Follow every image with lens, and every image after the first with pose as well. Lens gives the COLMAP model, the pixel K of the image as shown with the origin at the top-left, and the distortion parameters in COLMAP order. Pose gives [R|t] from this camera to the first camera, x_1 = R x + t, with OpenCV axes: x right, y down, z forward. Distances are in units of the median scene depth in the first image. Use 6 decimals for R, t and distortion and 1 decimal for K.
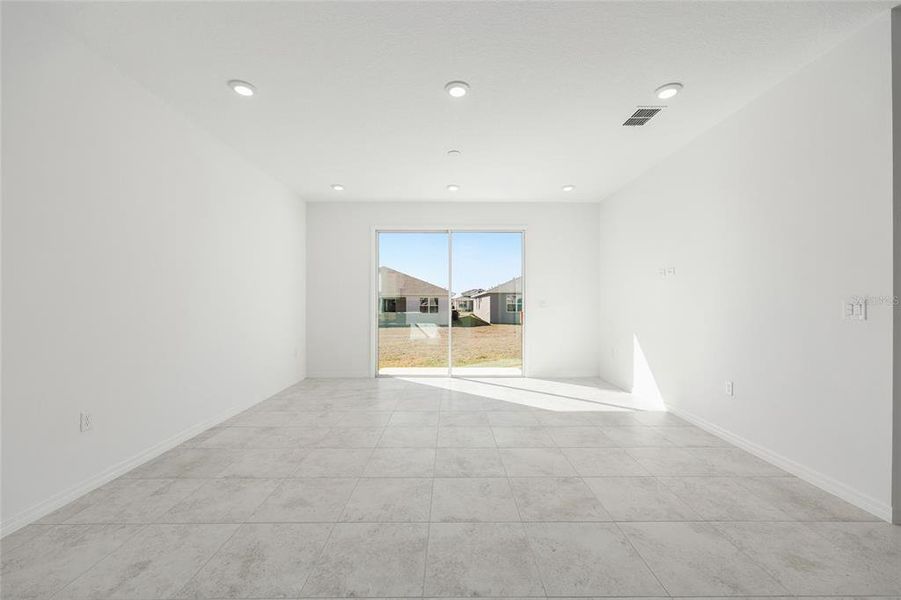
lens RADIAL K [[360.2, 0, 451.7], [0, 360.2, 302.0], [0, 0, 1]] dist [-0.000951, 0.000415]
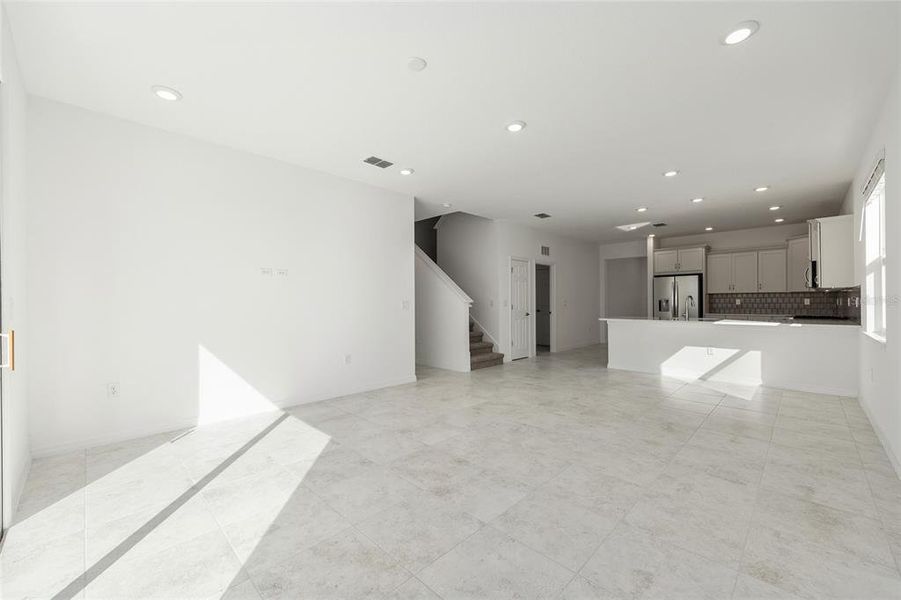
lens RADIAL K [[361.3, 0, 451.8], [0, 361.3, 300.0], [0, 0, 1]] dist [-0.002357, 0.000272]
pose [[-0.710315, 0.008159, 0.703836, -0.535858], [0.003864, 0.999963, -0.007693, 0.005303], [-0.703873, -0.002745, -0.710320, 1.567036]]
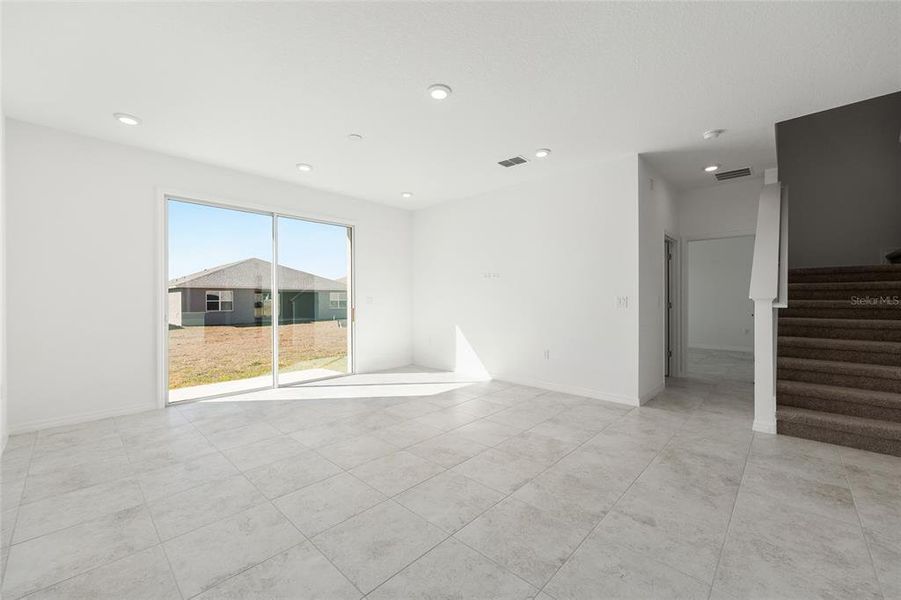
lens RADIAL K [[361.3, 0, 451.8], [0, 361.3, 300.0], [0, 0, 1]] dist [-0.002357, 0.000272]
pose [[0.689440, -0.003632, 0.724334, -0.553094], [0.001826, 0.999993, 0.003276, 0.002071], [-0.724341, -0.000936, 0.689442, 0.201727]]
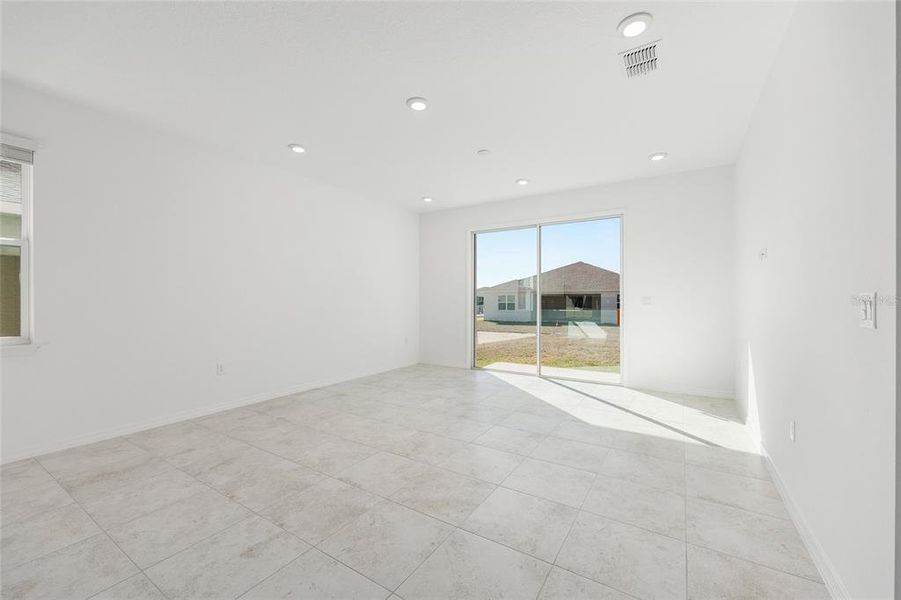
lens RADIAL K [[361.3, 0, 451.8], [0, 361.3, 300.0], [0, 0, 1]] dist [-0.002357, 0.000272]
pose [[0.839532, -0.000576, -0.543310, 0.540674], [0.002155, 0.999995, 0.002270, 0.001418], [0.543306, -0.003077, 0.839529, 0.104860]]
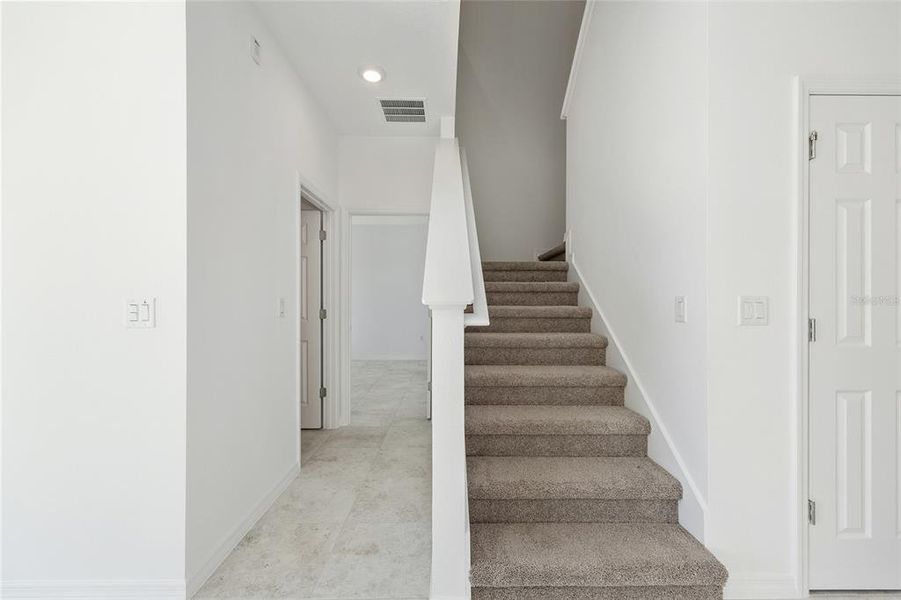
lens RADIAL K [[360.2, 0, 451.7], [0, 360.2, 302.0], [0, 0, 1]] dist [-0.000951, 0.000415]
pose [[-0.006912, -0.001171, 0.999975, 0.271334], [-0.001991, 0.999997, 0.001157, -0.000714], [-0.999974, -0.001983, -0.006914, 0.259555]]
